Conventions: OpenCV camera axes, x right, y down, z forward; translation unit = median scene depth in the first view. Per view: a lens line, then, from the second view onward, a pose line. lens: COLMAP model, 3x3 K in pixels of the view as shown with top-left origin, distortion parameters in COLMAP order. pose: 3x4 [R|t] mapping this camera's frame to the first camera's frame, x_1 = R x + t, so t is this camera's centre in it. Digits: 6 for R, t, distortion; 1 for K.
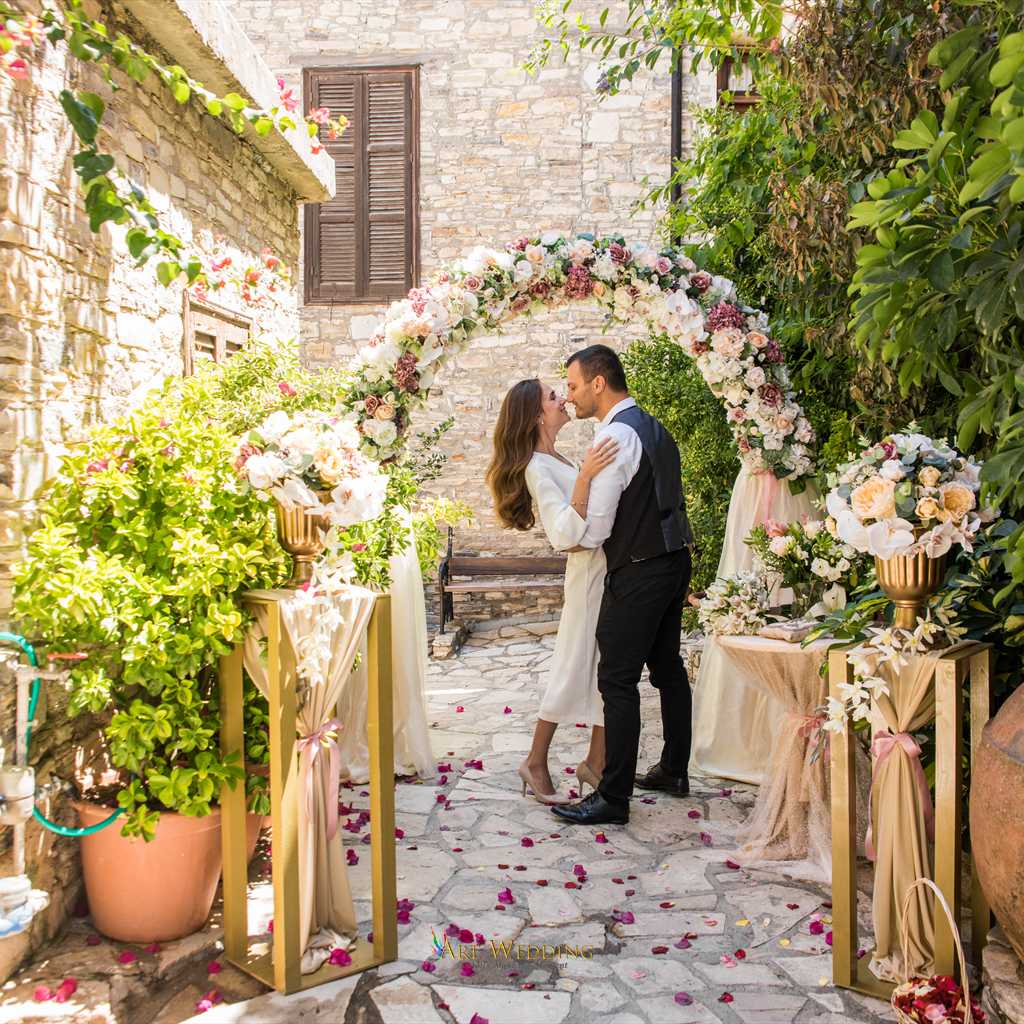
lens RADIAL K [[1214.0, 0, 505.5], [0, 1214.0, 513.8], [0, 0, 1]] dist [-0.099516, 0.193532]
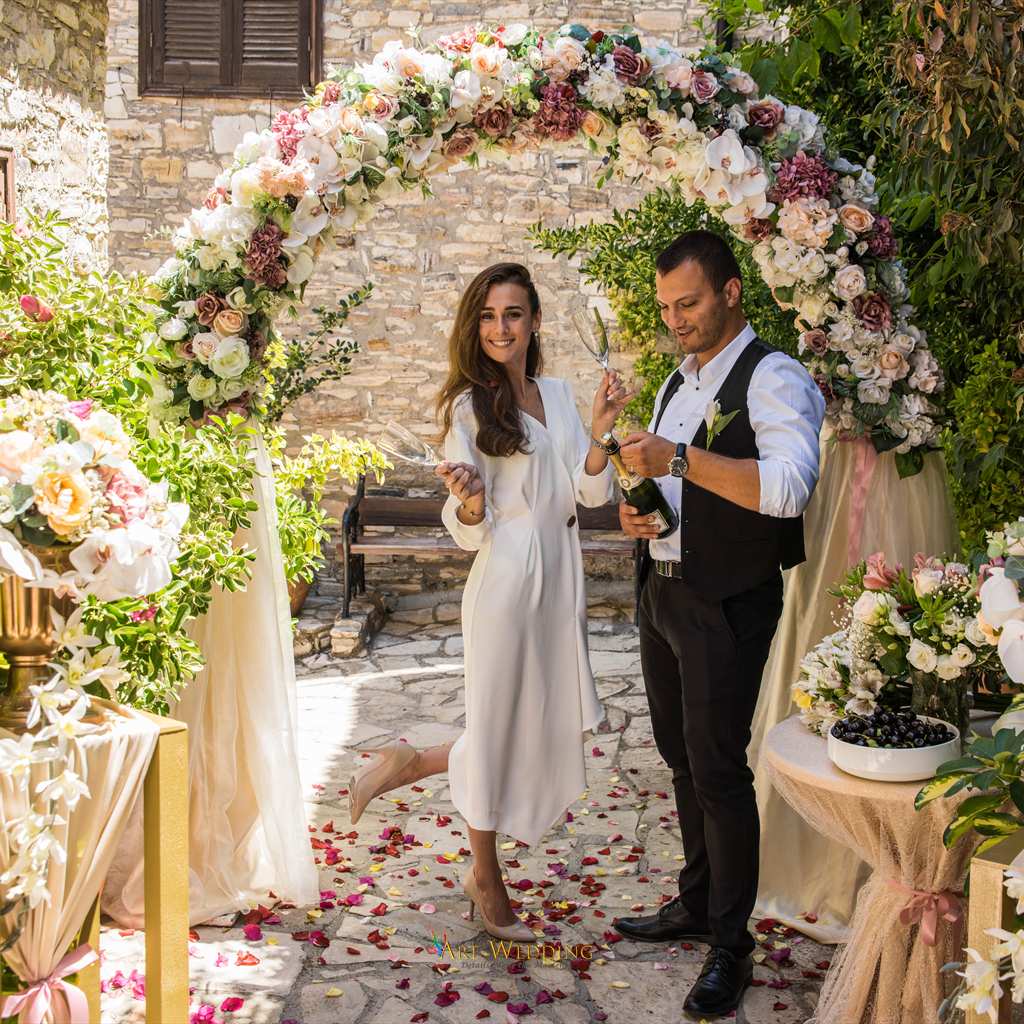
lens RADIAL K [[1684.2, 0, 509.2], [0, 1684.2, 520.0], [0, 0, 1]] dist [-0.020673, 0.000058]
pose [[0.999428, 0.024618, 0.023184, 0.022075], [-0.026757, 0.994925, 0.097001, -0.071817], [-0.020679, -0.097566, 0.995014, 0.163220]]
